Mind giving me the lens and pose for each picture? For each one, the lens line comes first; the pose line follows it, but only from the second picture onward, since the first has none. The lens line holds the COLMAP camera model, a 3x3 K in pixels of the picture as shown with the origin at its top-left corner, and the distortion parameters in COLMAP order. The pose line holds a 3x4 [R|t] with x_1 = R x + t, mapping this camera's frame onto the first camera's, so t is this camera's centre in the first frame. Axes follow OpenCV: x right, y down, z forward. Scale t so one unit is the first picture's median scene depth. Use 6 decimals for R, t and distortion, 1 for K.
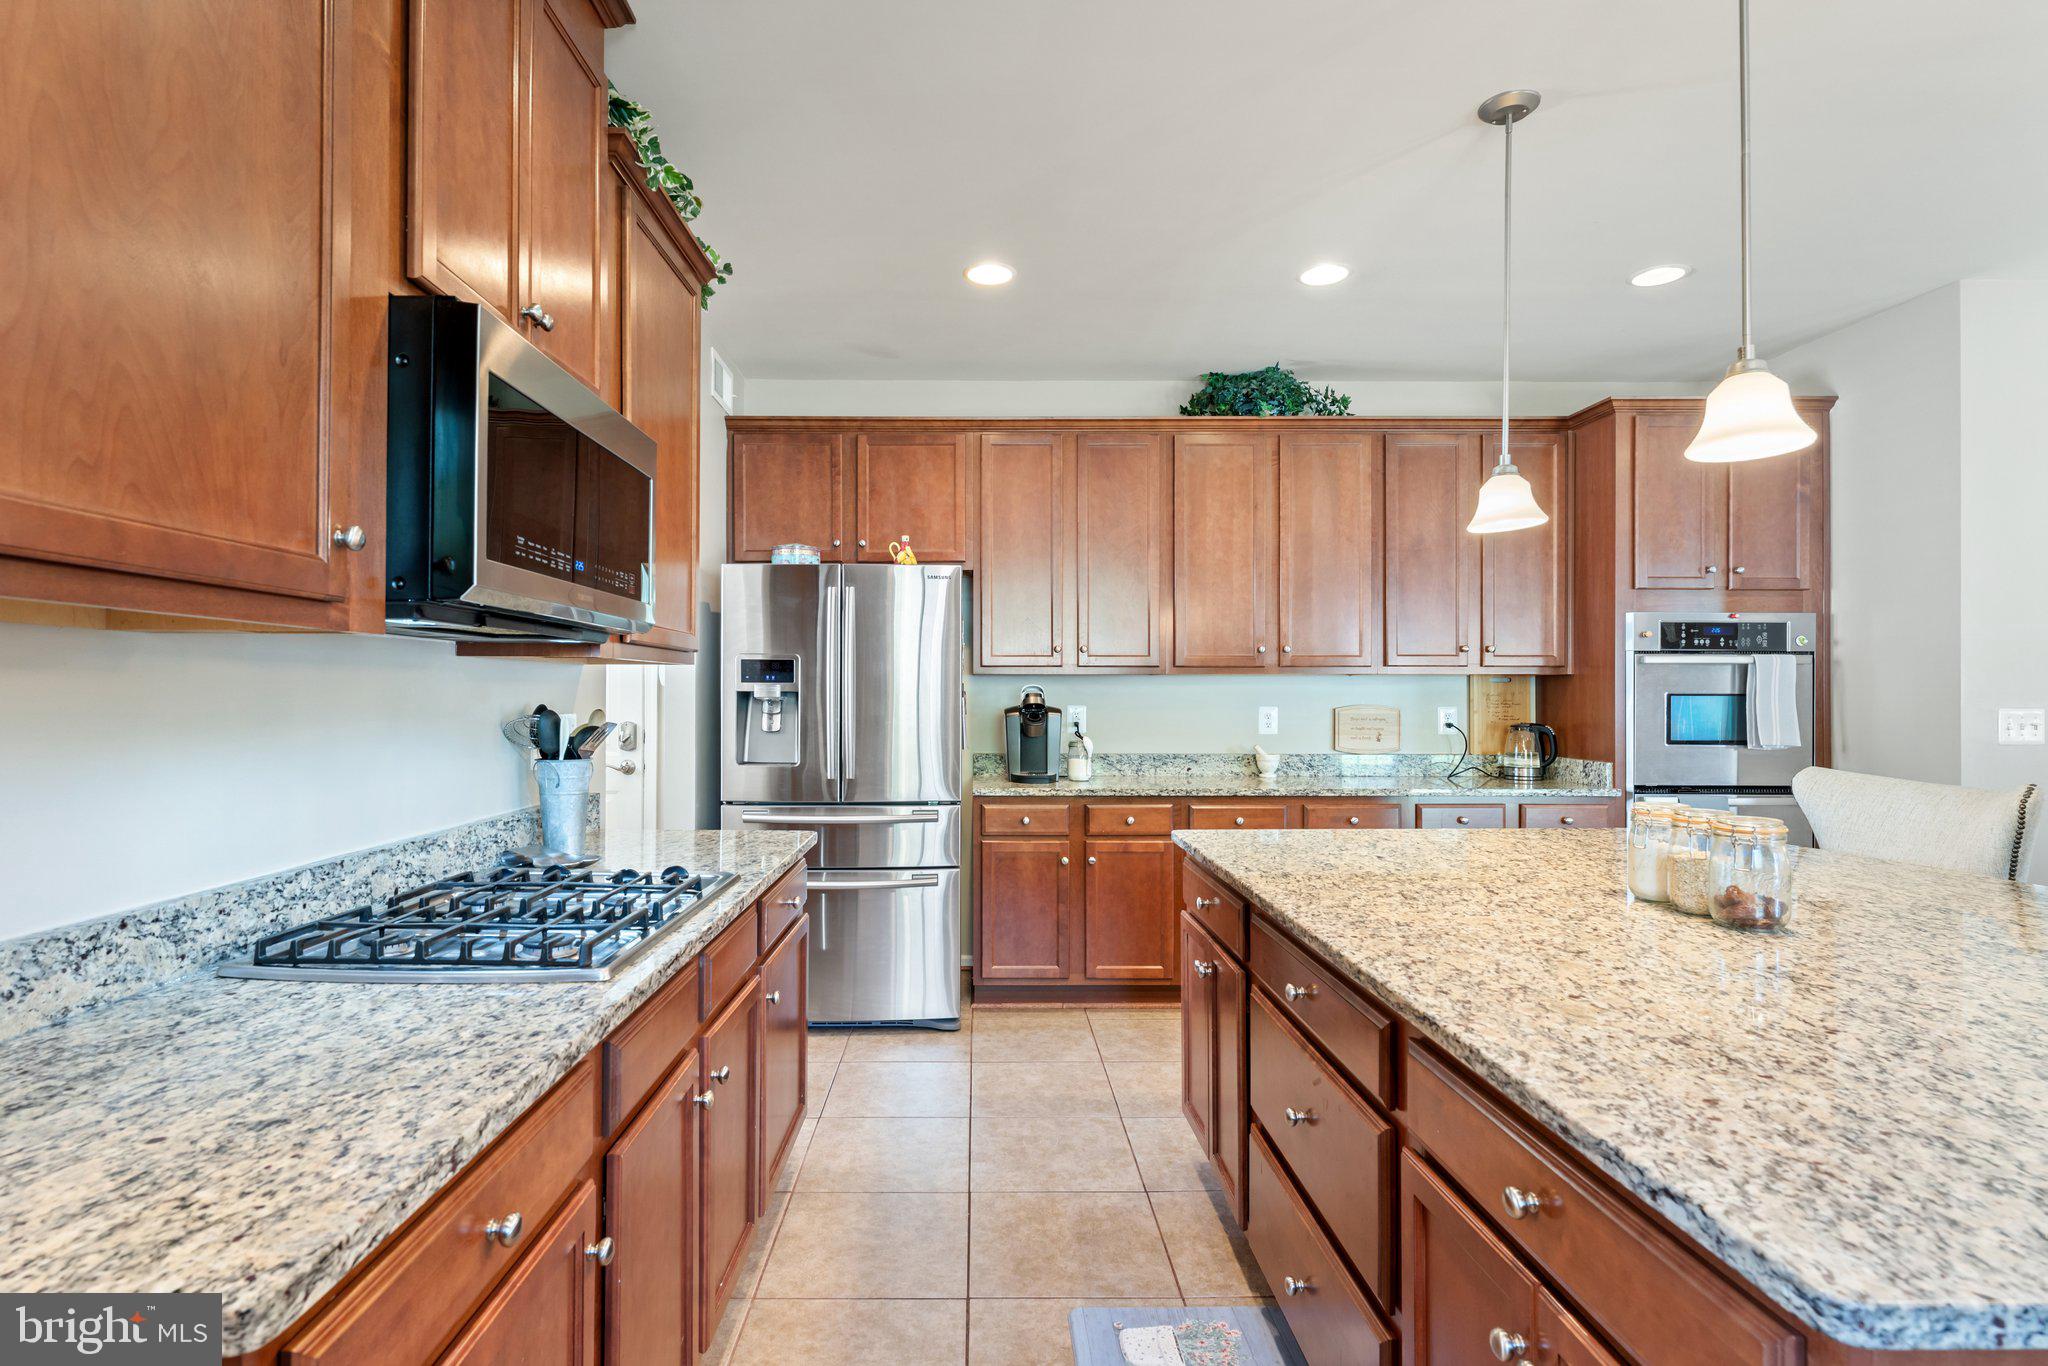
lens RADIAL K [[1009.9, 0, 983.9], [0, 1009.9, 690.3], [0, 0, 1]] dist [-0.001891, -0.000349]
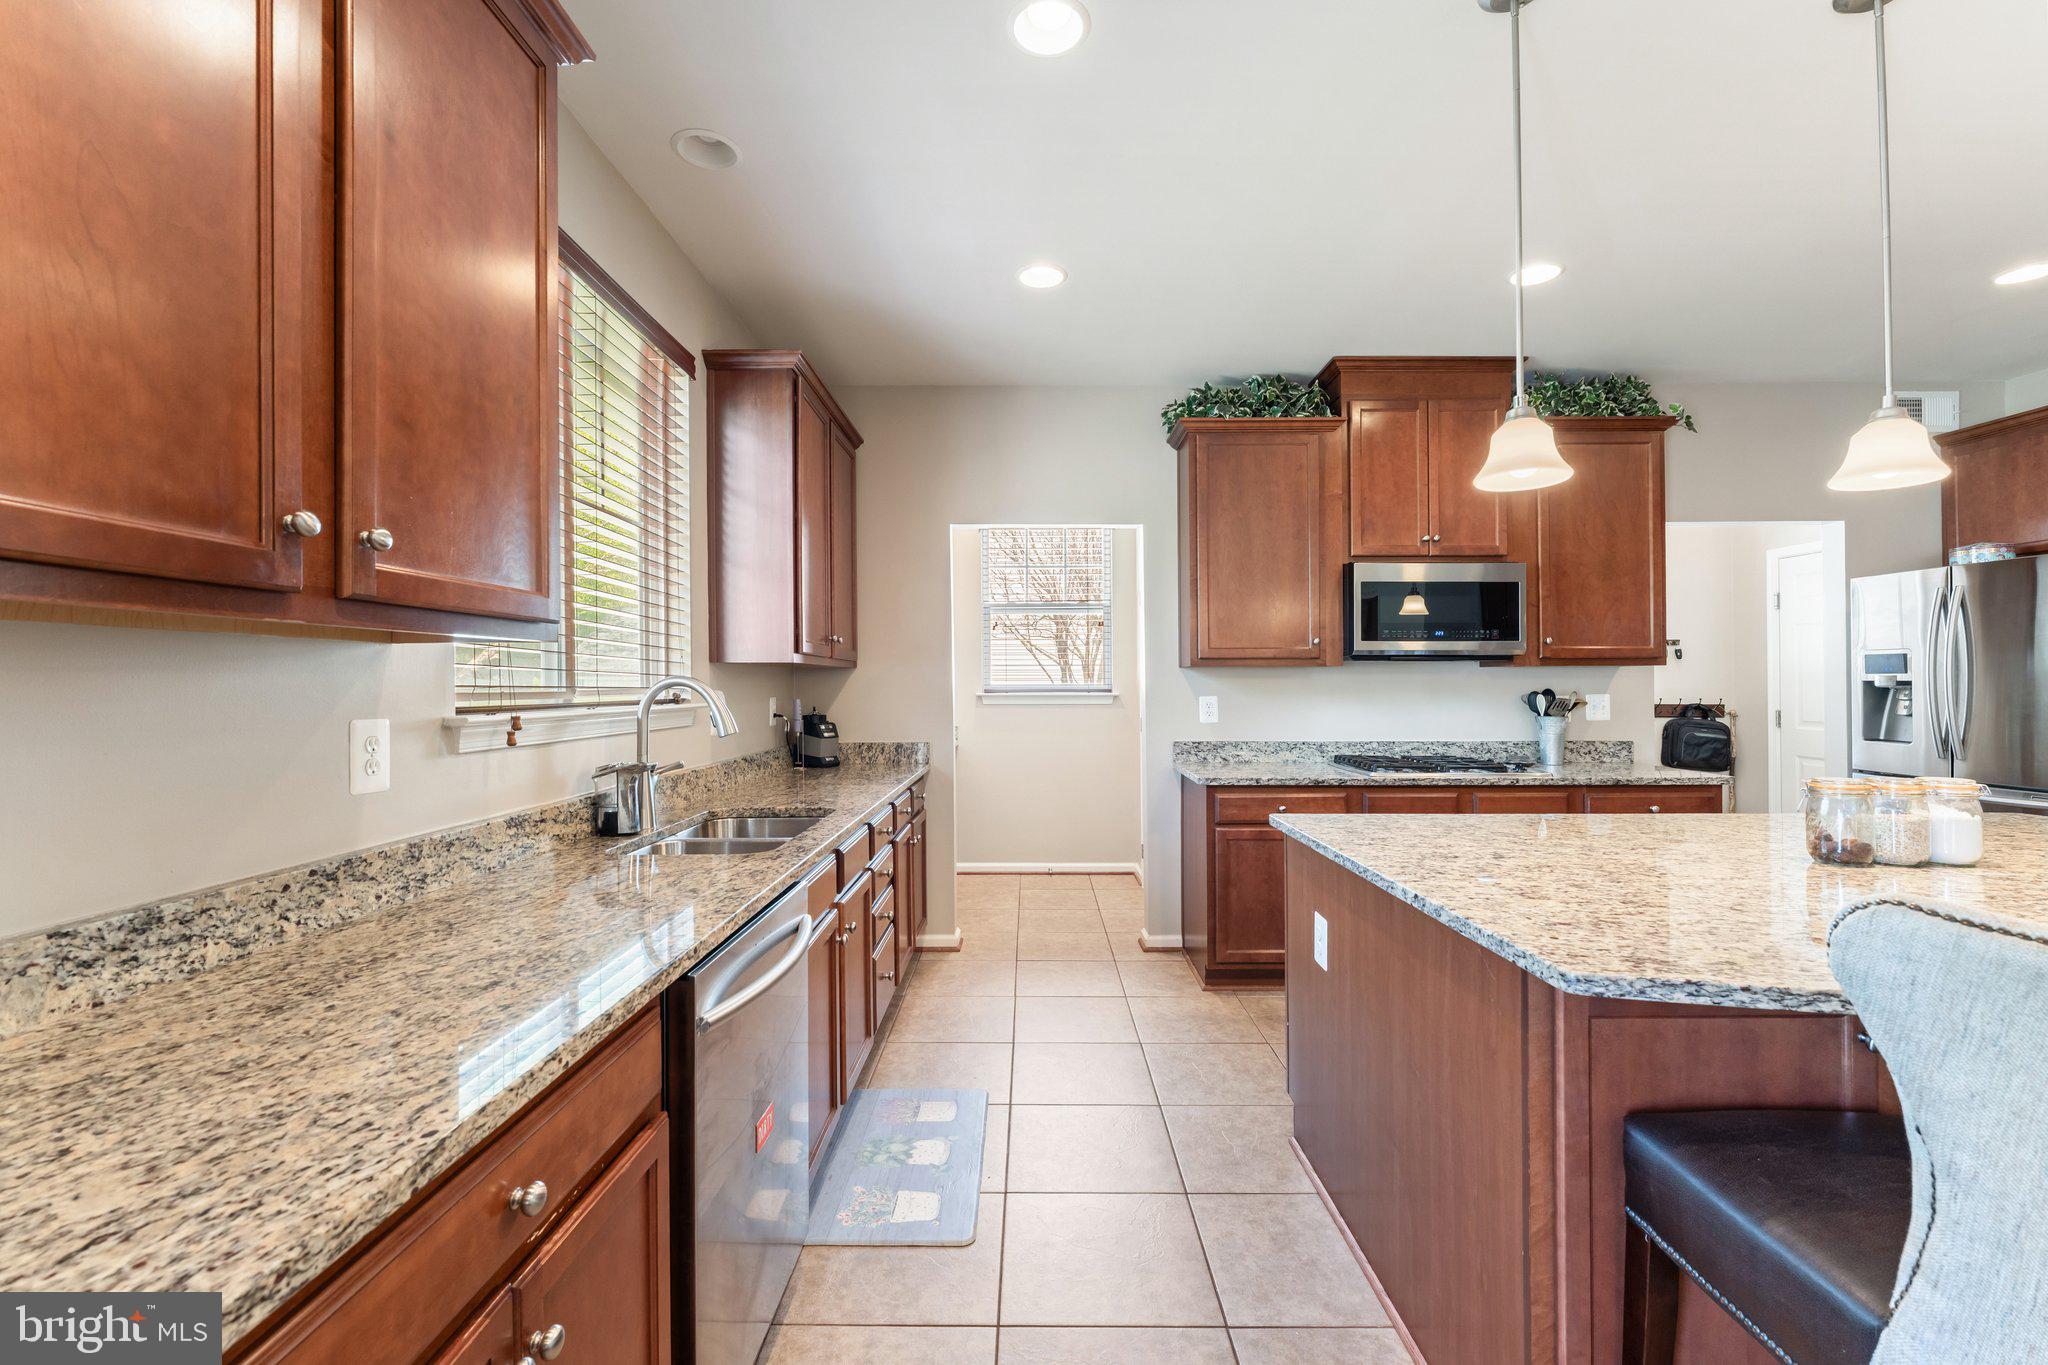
lens RADIAL K [[858.7, 0, 1015.2], [0, 858.7, 675.5], [0, 0, 1]] dist [-0.003130, -0.000226]
pose [[-0.023448, -0.011533, -0.999659, 0.794398], [0.004409, 0.999923, -0.011640, 0.001830], [0.999715, -0.004681, -0.023395, -0.008688]]
